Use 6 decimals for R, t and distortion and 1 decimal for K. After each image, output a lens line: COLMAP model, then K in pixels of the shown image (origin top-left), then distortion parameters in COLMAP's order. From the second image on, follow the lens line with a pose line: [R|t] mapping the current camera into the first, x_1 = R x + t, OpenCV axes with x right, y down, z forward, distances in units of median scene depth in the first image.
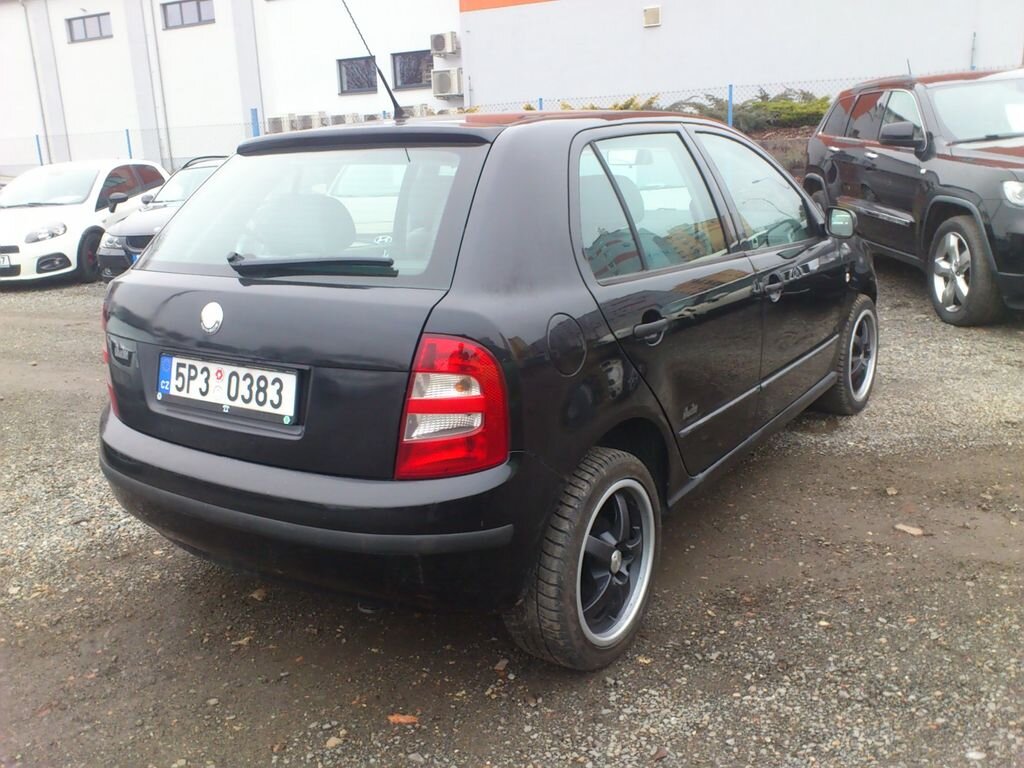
lens RADIAL K [[887.4, 0, 530.6], [0, 887.4, 382.7], [0, 0, 1]] dist [0.006316, -0.014505]
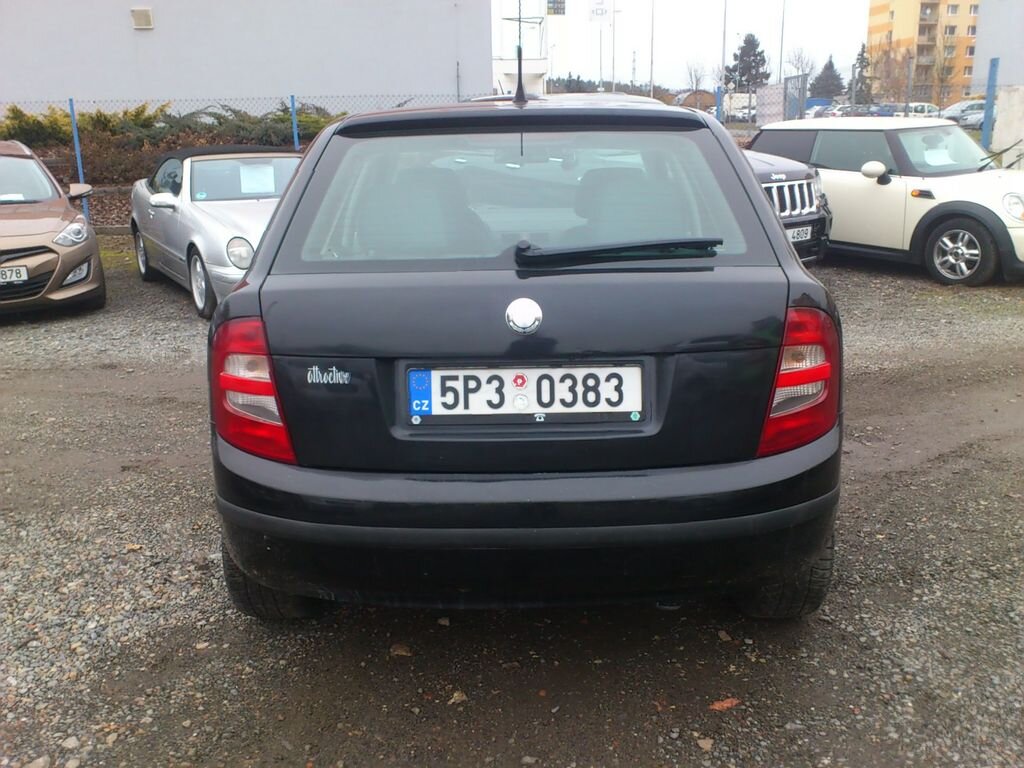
lens RADIAL K [[887.4, 0, 520.2], [0, 887.4, 384.0], [0, 0, 1]] dist [0.006316, -0.014505]
pose [[0.838410, -0.116358, 0.532474, -0.802638], [0.124878, 0.991968, 0.020142, -0.023168], [-0.530541, 0.049607, 0.846206, 0.259933]]
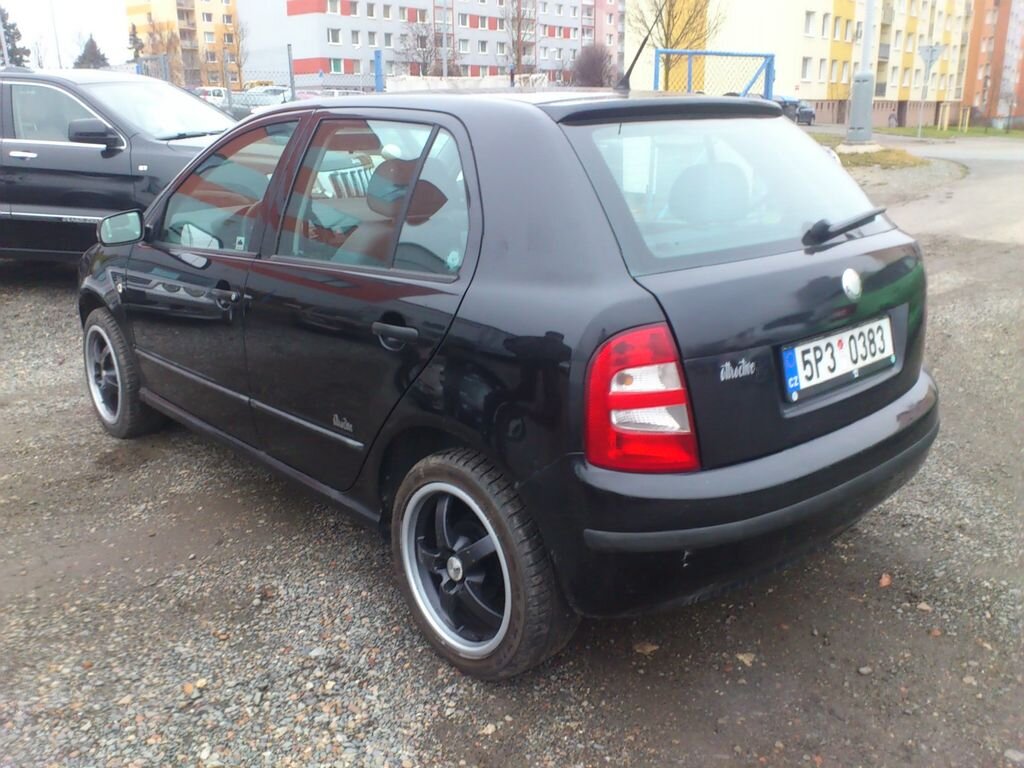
lens RADIAL K [[887.4, 0, 512.7], [0, 887.4, 387.2], [0, 0, 1]] dist [0.006316, -0.014505]
pose [[0.268792, -0.244904, 0.931543, -1.346420], [0.252275, 0.951274, 0.177299, -0.224353], [-0.929574, 0.187348, 0.317478, 1.019397]]
